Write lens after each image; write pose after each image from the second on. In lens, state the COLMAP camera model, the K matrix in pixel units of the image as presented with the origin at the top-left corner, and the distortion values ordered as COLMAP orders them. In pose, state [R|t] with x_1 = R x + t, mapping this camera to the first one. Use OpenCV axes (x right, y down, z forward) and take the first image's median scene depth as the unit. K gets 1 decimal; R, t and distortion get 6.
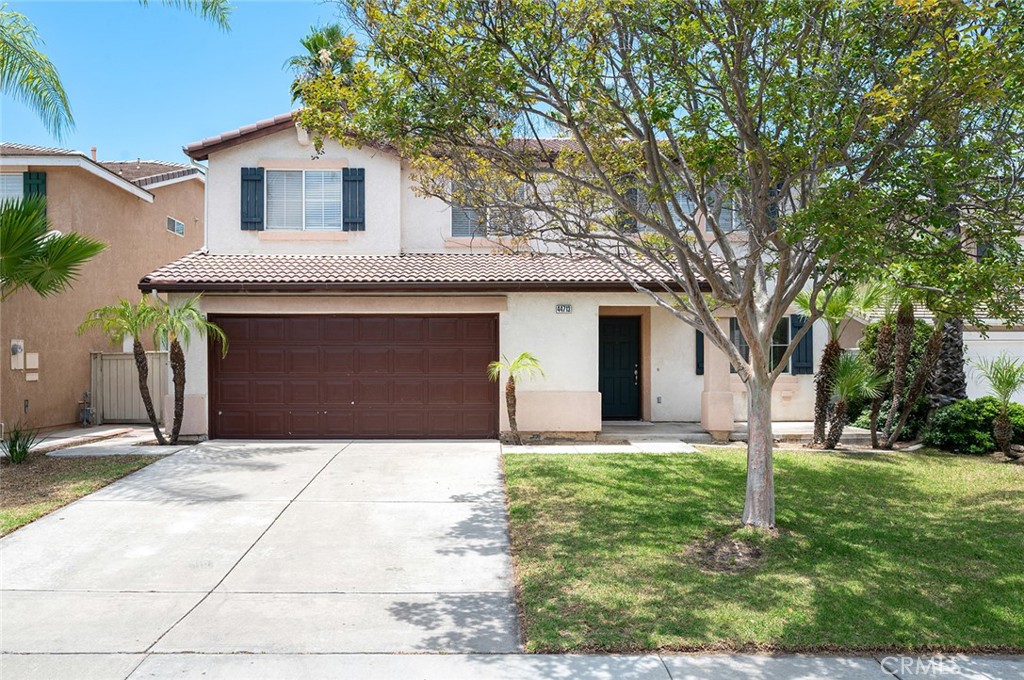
lens RADIAL K [[670.7, 0, 508.8], [0, 670.7, 341.0], [0, 0, 1]] dist [0.001669, -0.002725]
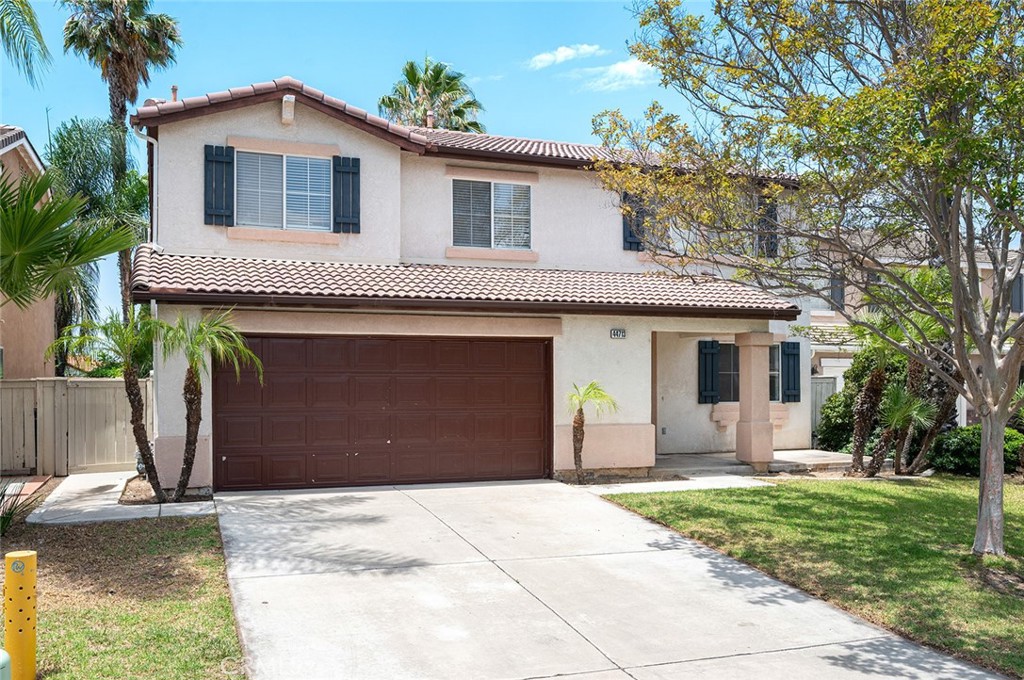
lens RADIAL K [[775.1, 0, 467.7], [0, 775.1, 366.2], [0, 0, 1]] dist [0.000202, -0.005124]
pose [[0.958665, 0.005633, 0.284483, -0.414312], [-0.007232, 0.999963, 0.004574, -0.006899], [-0.284446, -0.006442, 0.958670, 0.048669]]
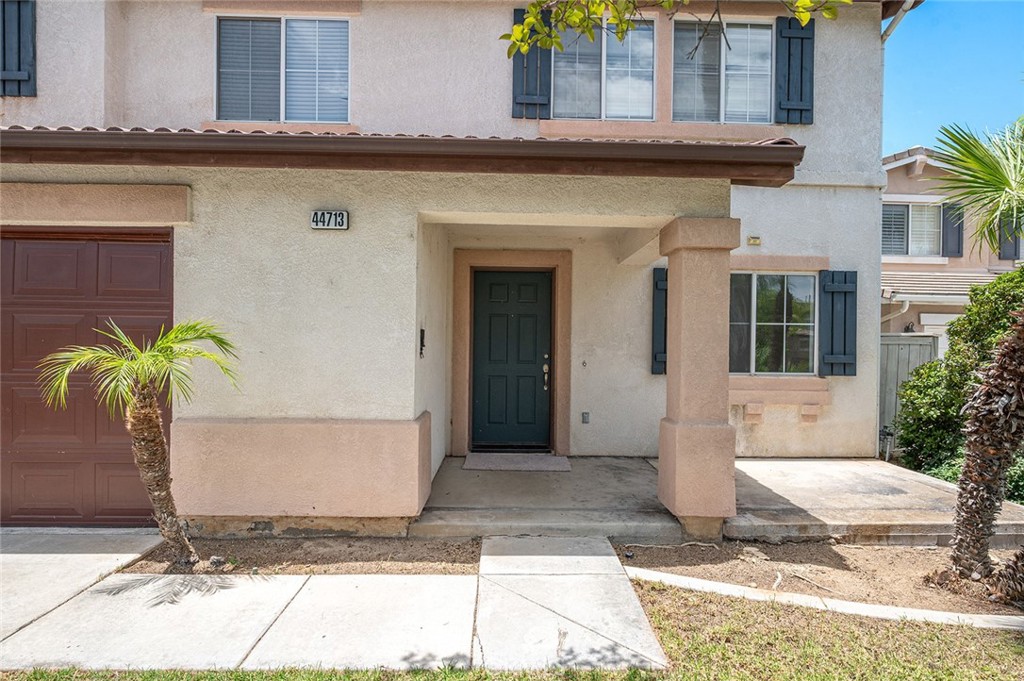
lens RADIAL K [[496.7, 0, 516.1], [0, 496.7, 343.5], [0, 0, 1]] dist [-0.000525, -0.001678]
pose [[0.999888, 0.014980, 0.000279, 0.197106], [-0.014982, 0.999608, 0.023630, 0.019200], [0.000075, -0.023631, 0.999721, 0.695302]]
